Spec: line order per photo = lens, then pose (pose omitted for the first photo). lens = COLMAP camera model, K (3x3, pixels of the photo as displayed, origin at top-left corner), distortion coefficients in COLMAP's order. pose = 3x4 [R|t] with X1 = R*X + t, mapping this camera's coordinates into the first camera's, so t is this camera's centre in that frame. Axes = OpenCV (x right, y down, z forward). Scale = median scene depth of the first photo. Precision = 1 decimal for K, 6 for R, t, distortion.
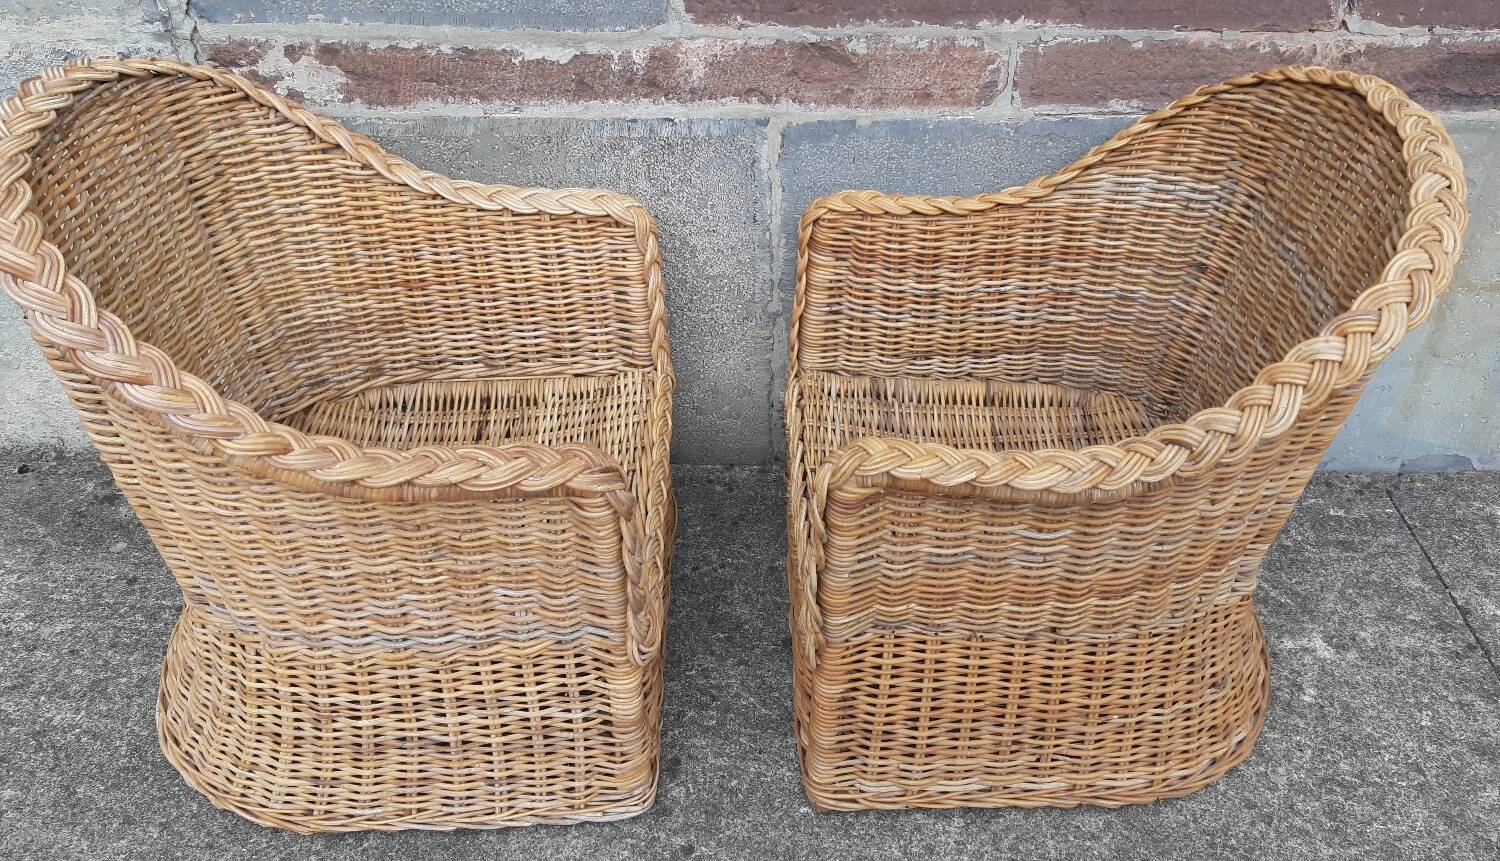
lens RADIAL K [[1256.5, 0, 811.9], [0, 1256.5, 367.7], [0, 0, 1]] dist [0.034180, -0.070834]
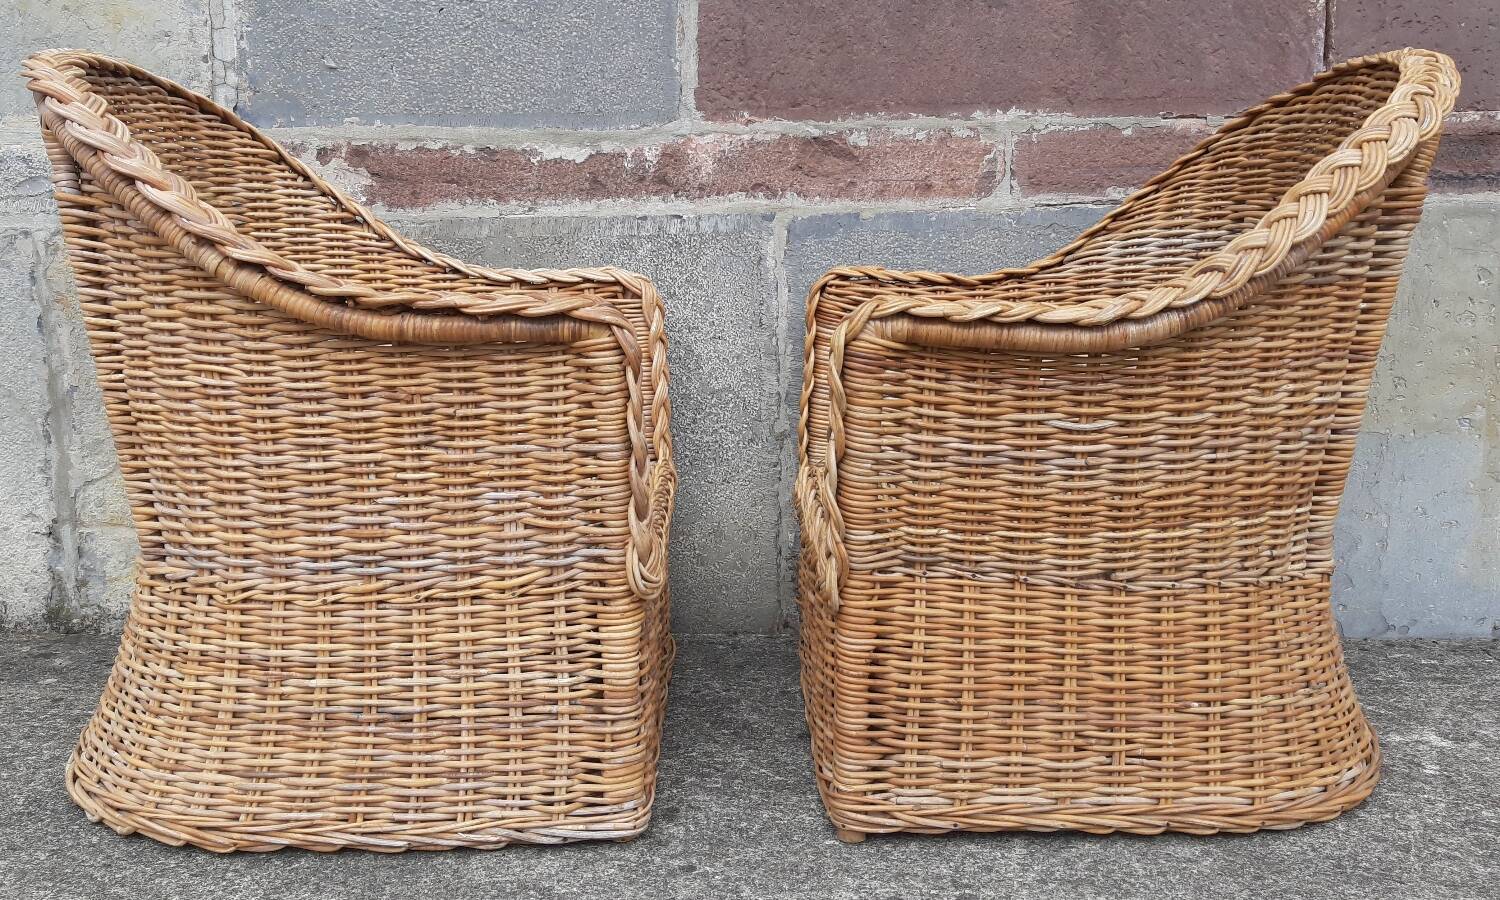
lens RADIAL K [[1359.0, 0, 774.2], [0, 1359.0, 415.1], [0, 0, 1]] dist [0.039286, -0.078202]
pose [[0.999510, -0.023456, -0.020744, -0.016236], [0.012155, 0.901164, -0.433308, 0.448201], [0.028857, 0.432843, 0.901007, 0.075807]]
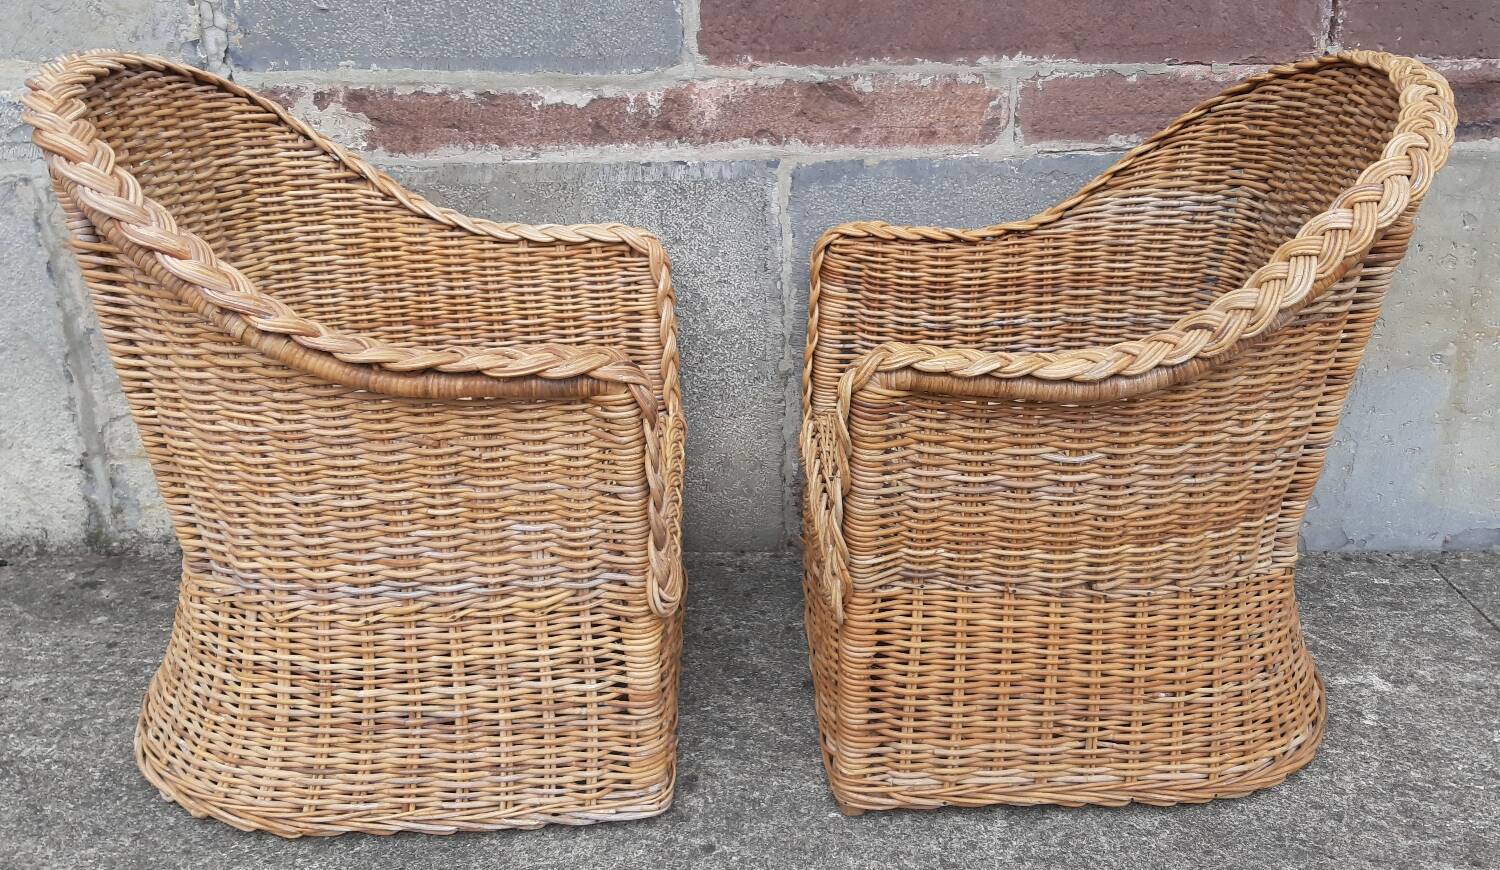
lens RADIAL K [[1352.6, 0, 805.3], [0, 1352.6, 427.9], [0, 0, 1]] dist [0.019777, -0.046616]
pose [[0.999756, -0.021972, 0.002103, -0.020696], [0.021866, 0.972958, -0.229944, 0.280480], [0.003006, 0.229934, 0.973202, -0.025211]]
